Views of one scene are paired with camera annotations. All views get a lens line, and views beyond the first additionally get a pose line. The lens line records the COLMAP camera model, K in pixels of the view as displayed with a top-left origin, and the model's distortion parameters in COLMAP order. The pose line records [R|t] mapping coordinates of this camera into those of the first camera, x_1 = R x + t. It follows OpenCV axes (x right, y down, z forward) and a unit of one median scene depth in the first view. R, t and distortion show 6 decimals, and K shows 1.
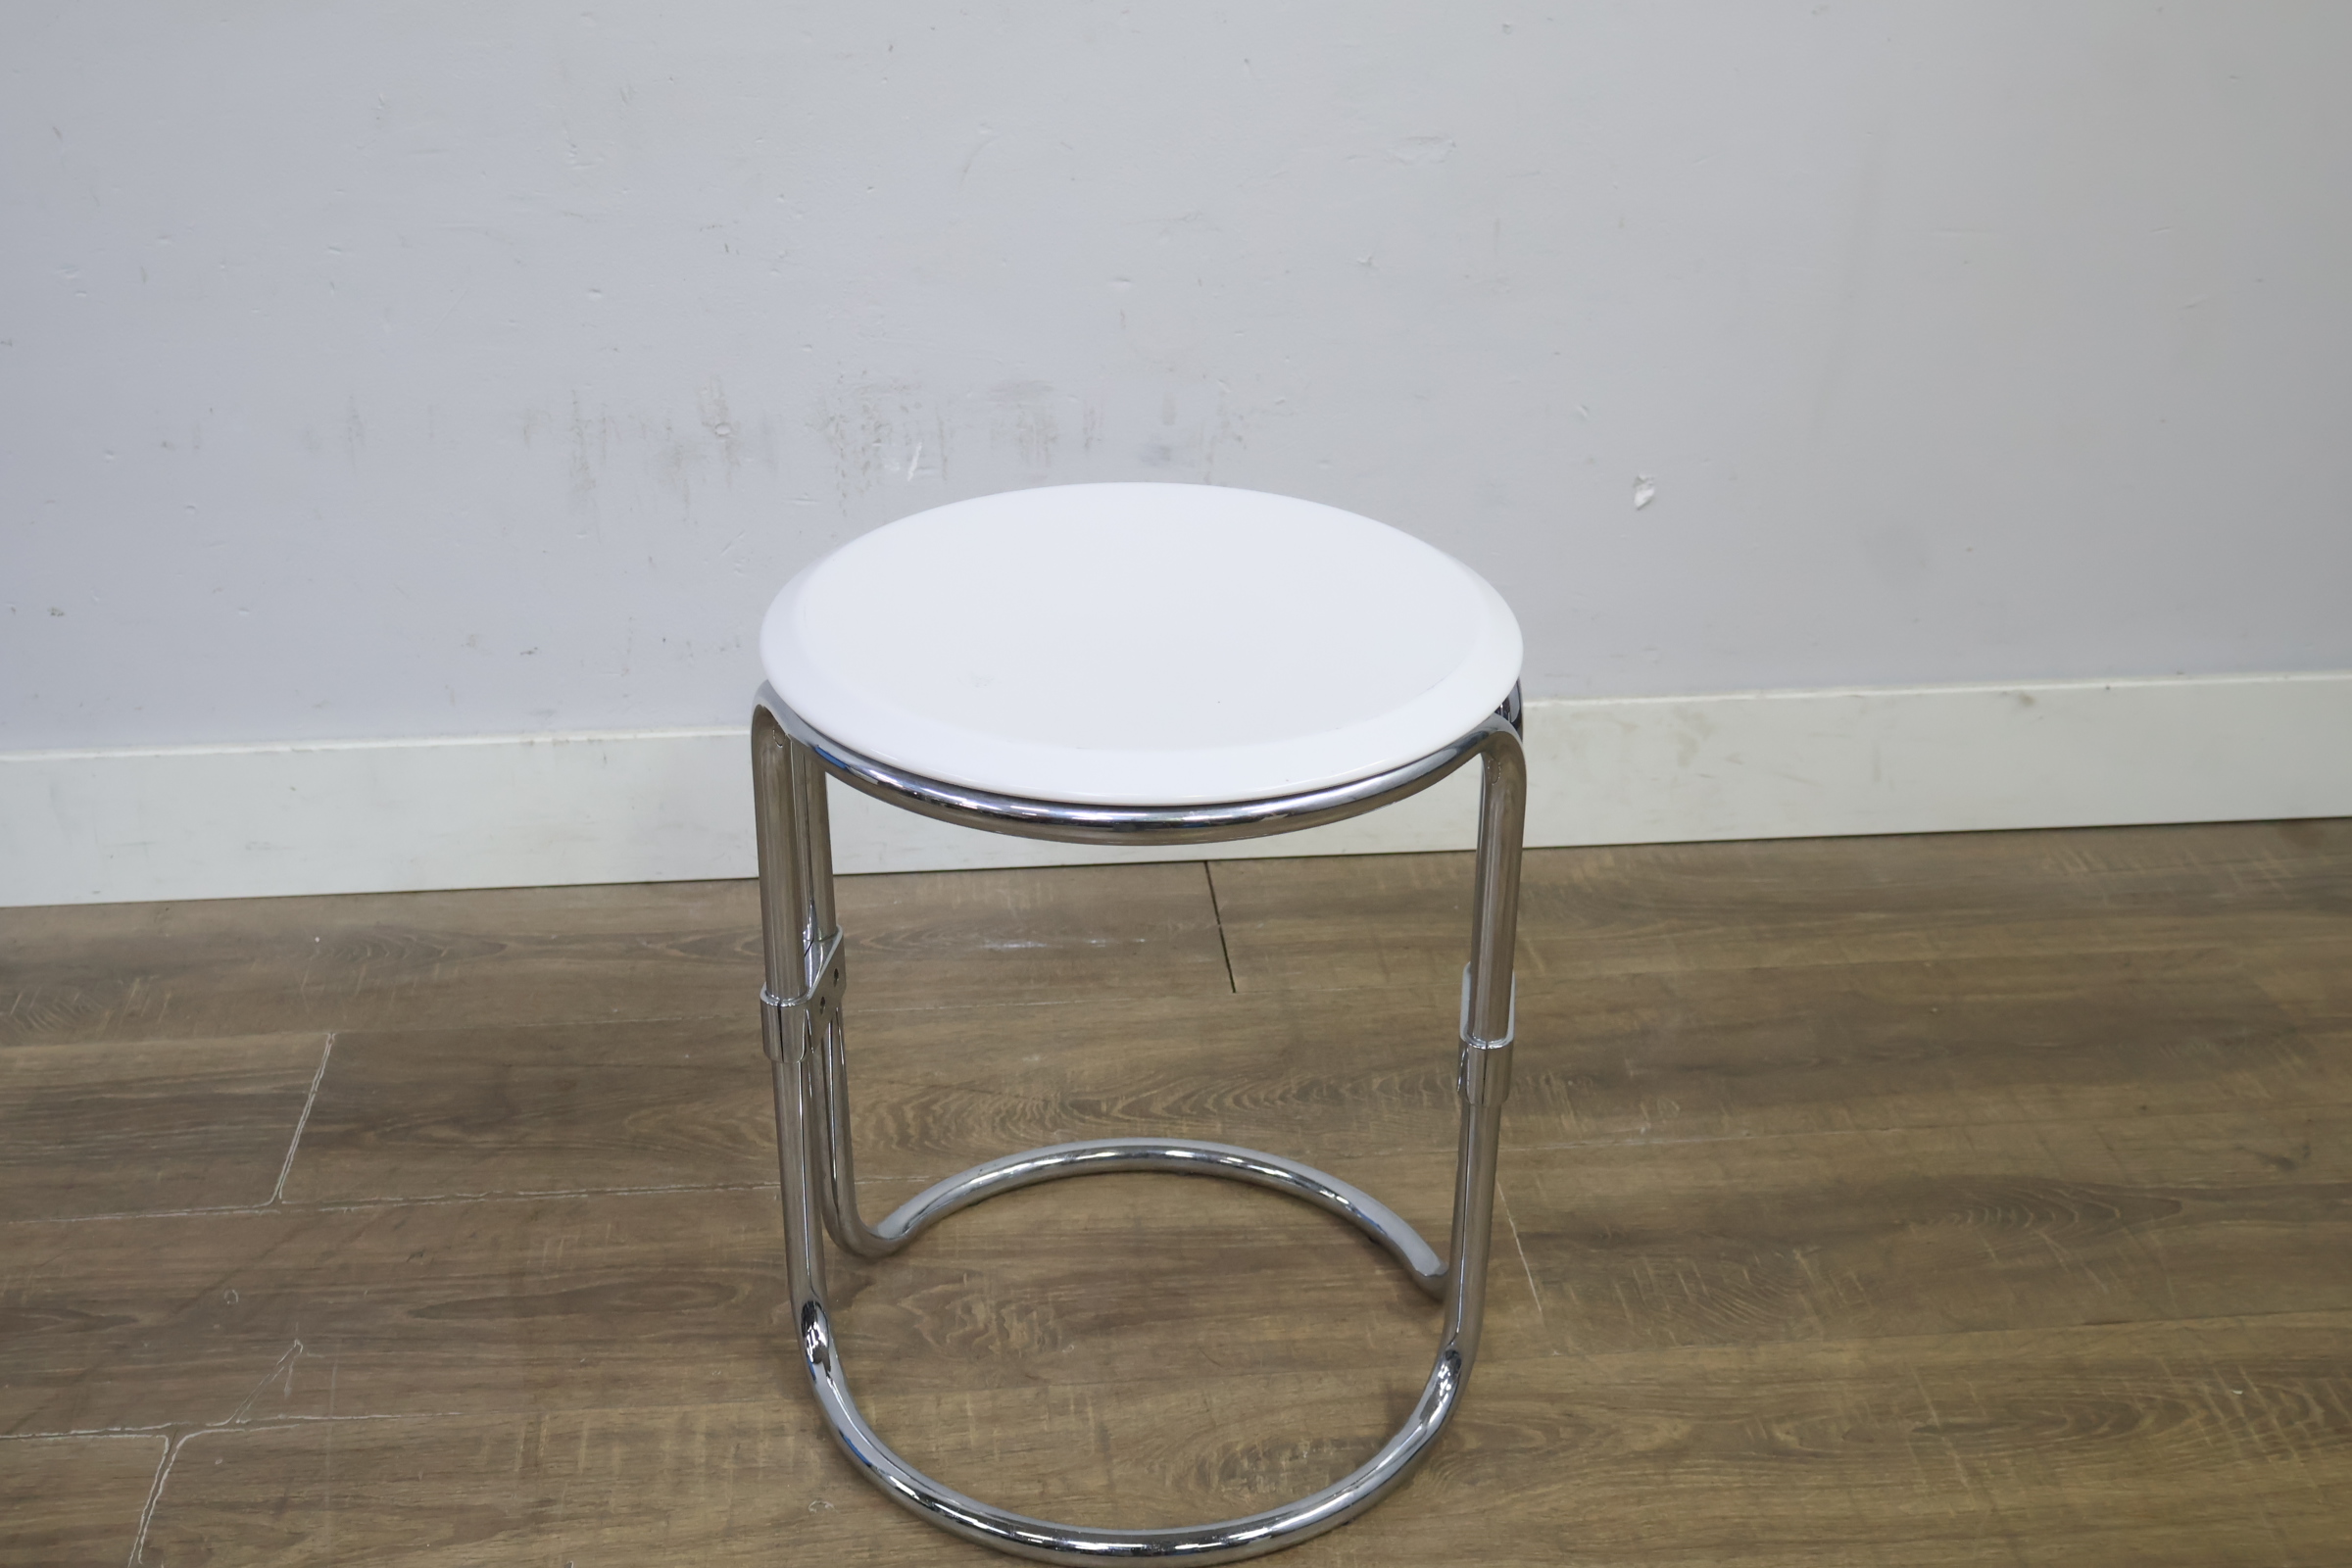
lens RADIAL K [[2679.9, 0, 1176.2], [0, 2679.9, 775.4], [0, 0, 1]] dist [-0.011242, 0.000000]
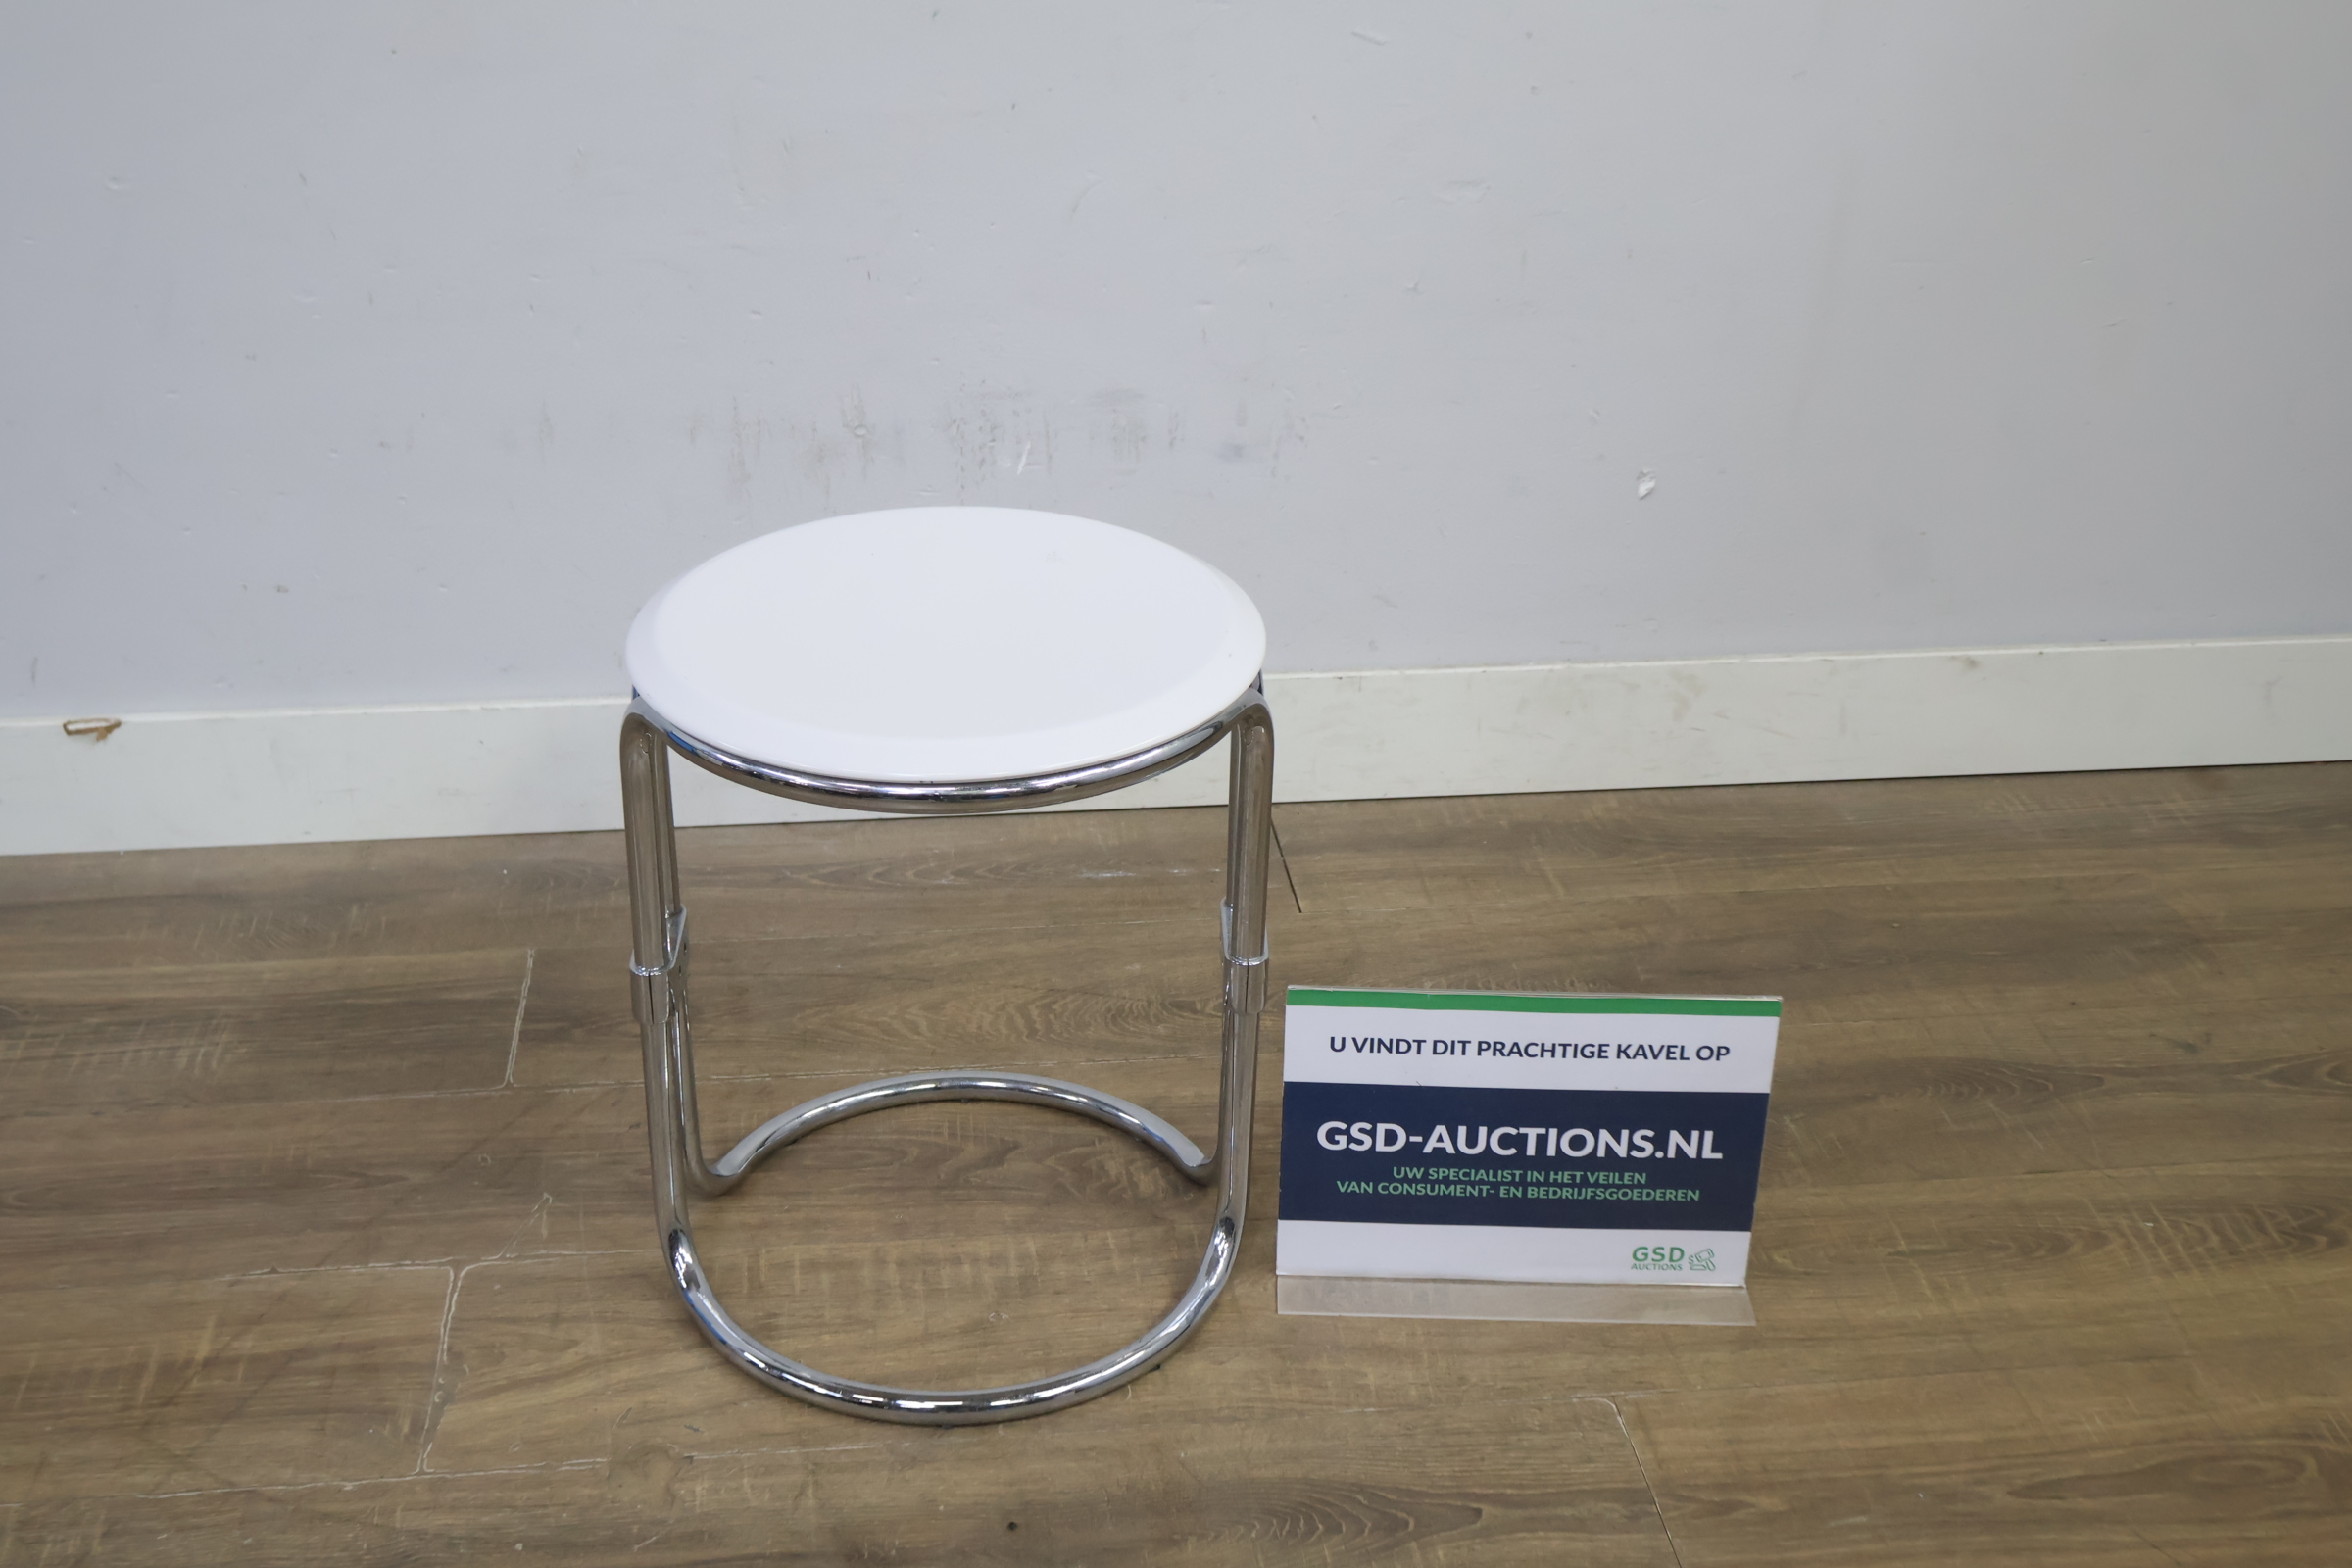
lens RADIAL K [[2679.9, 0, 1167.4], [0, 2679.9, 782.1], [0, 0, 1]] dist [-0.011242, 0.000000]
pose [[0.999754, -0.002615, 0.022040, -0.066257], [0.002454, 0.999970, 0.007319, 0.016310], [-0.022058, -0.007263, 0.999730, -0.178658]]
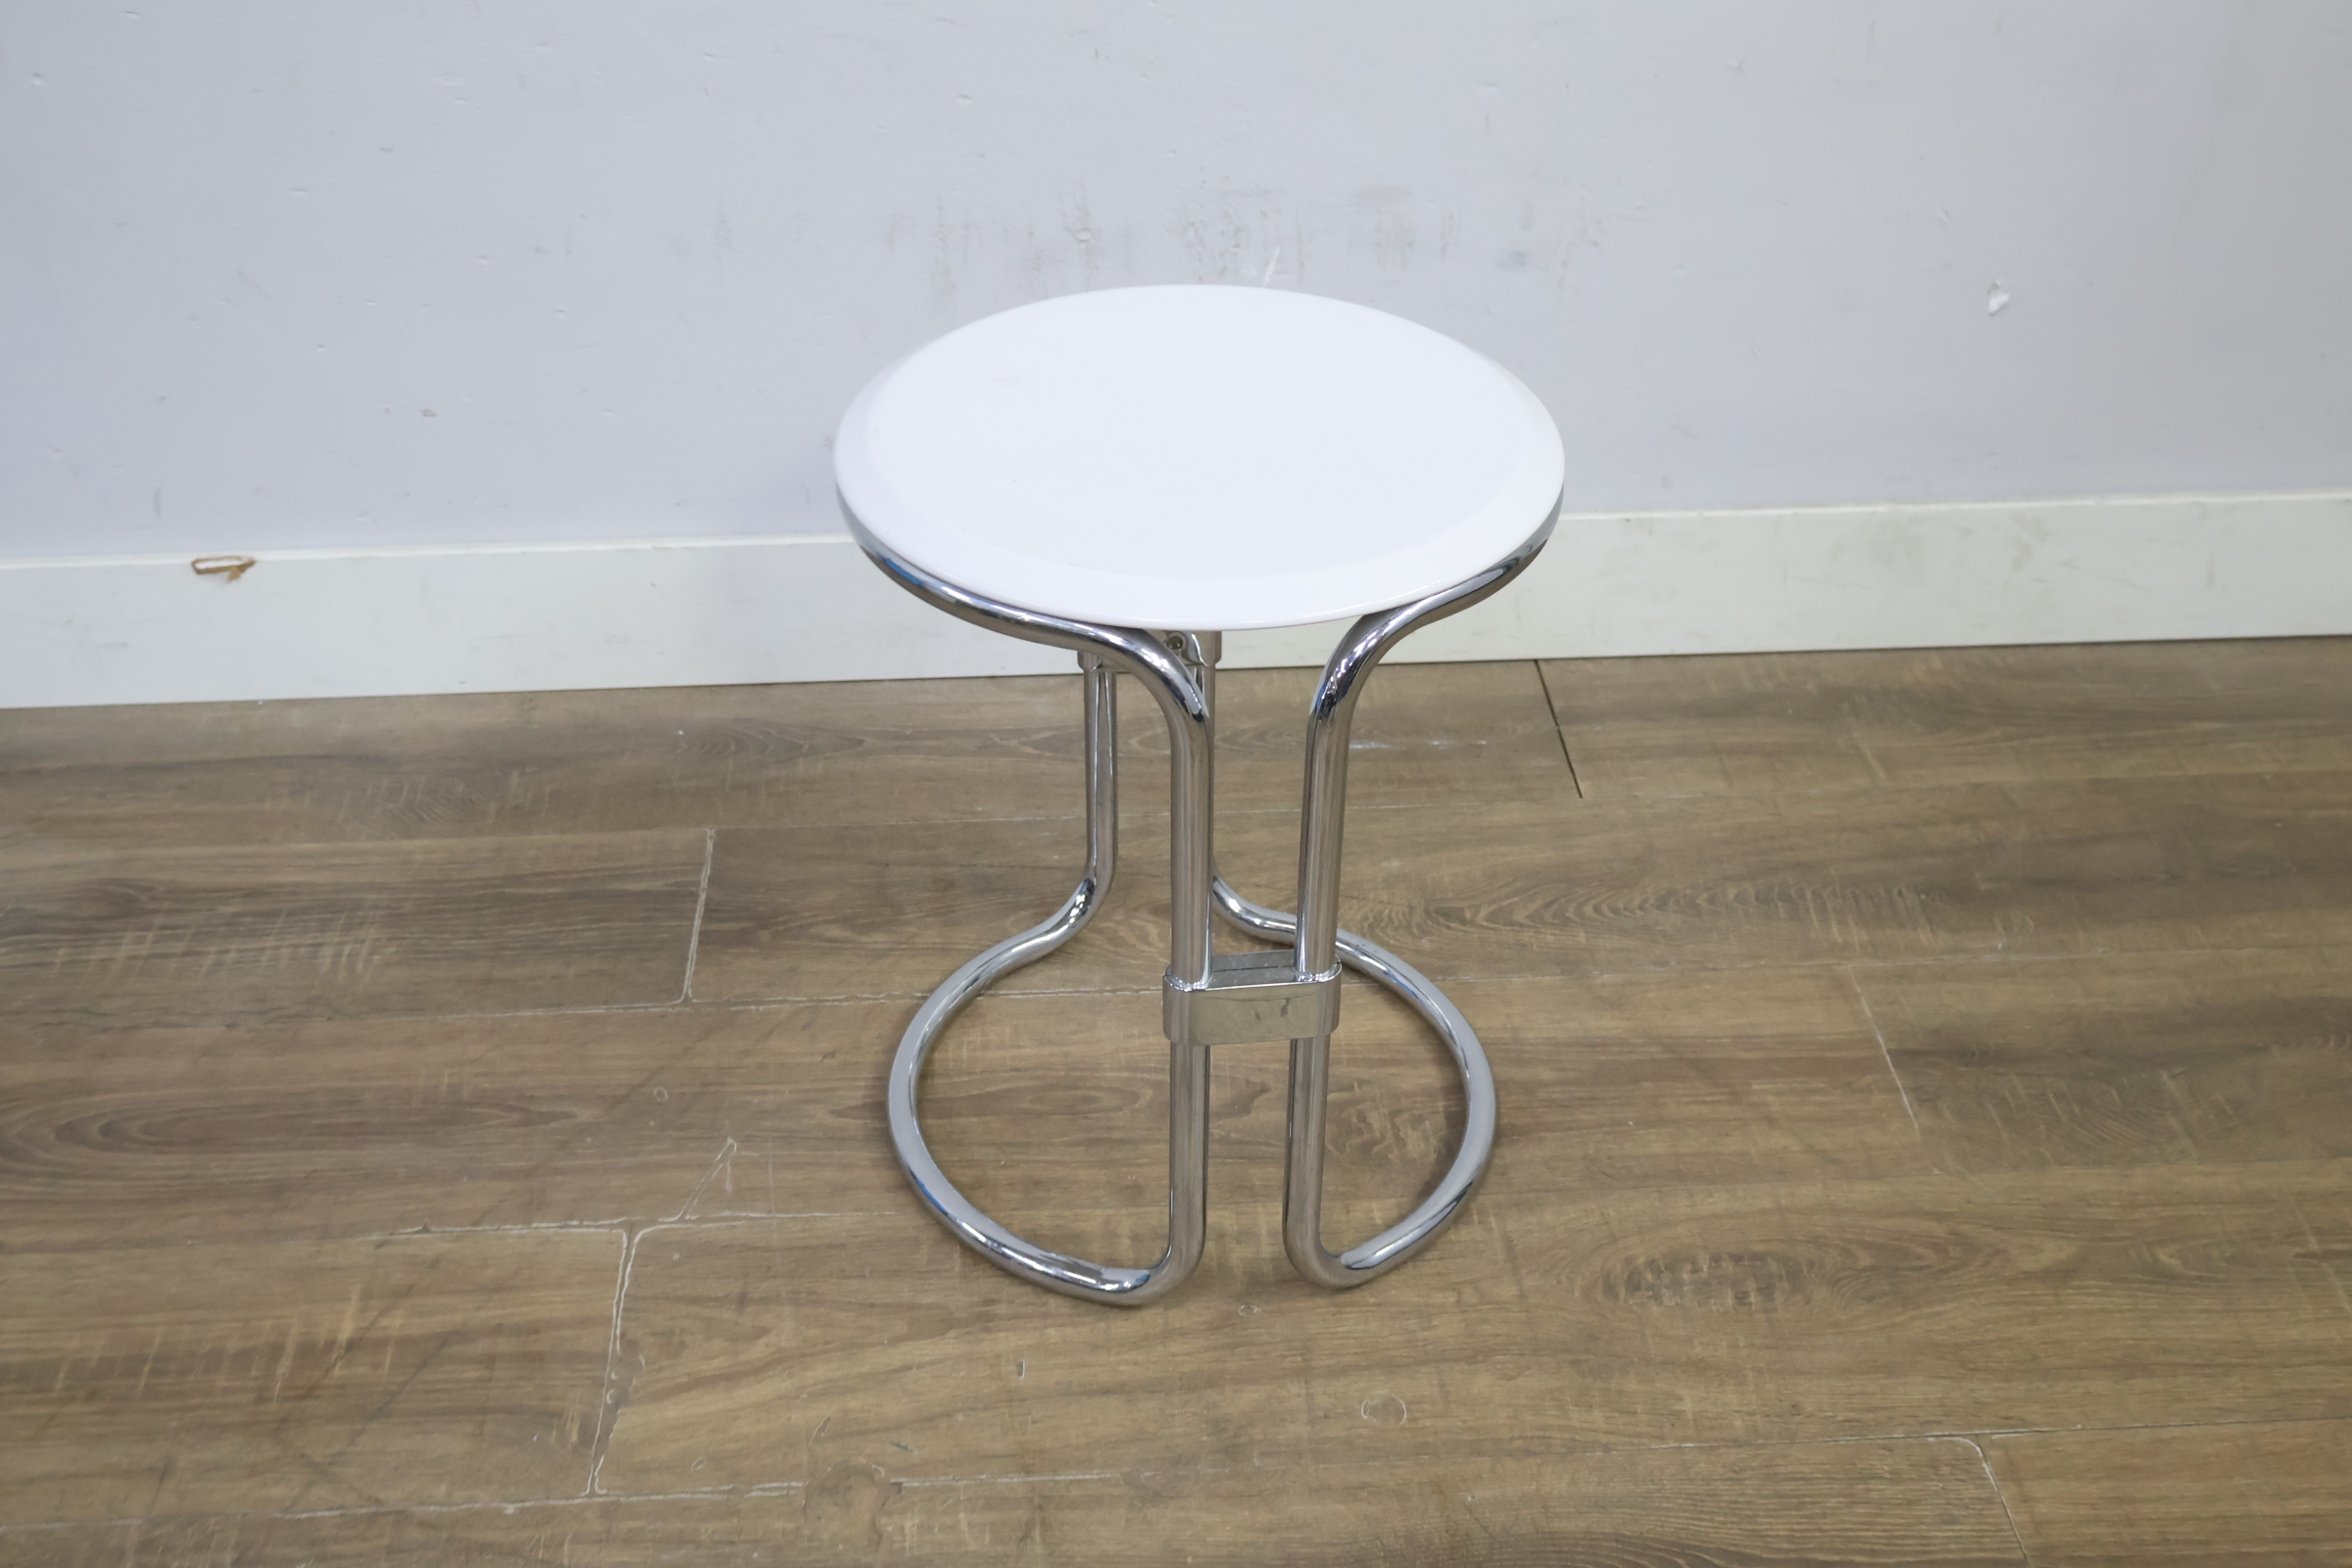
lens RADIAL K [[2679.9, 0, 1167.0], [0, 2679.9, 784.7], [0, 0, 1]] dist [-0.011242, 0.000000]
pose [[0.999078, 0.012850, -0.040969, -0.100671], [-0.007949, 0.993027, 0.117622, -0.045687], [0.042195, -0.117188, 0.992213, -0.019278]]
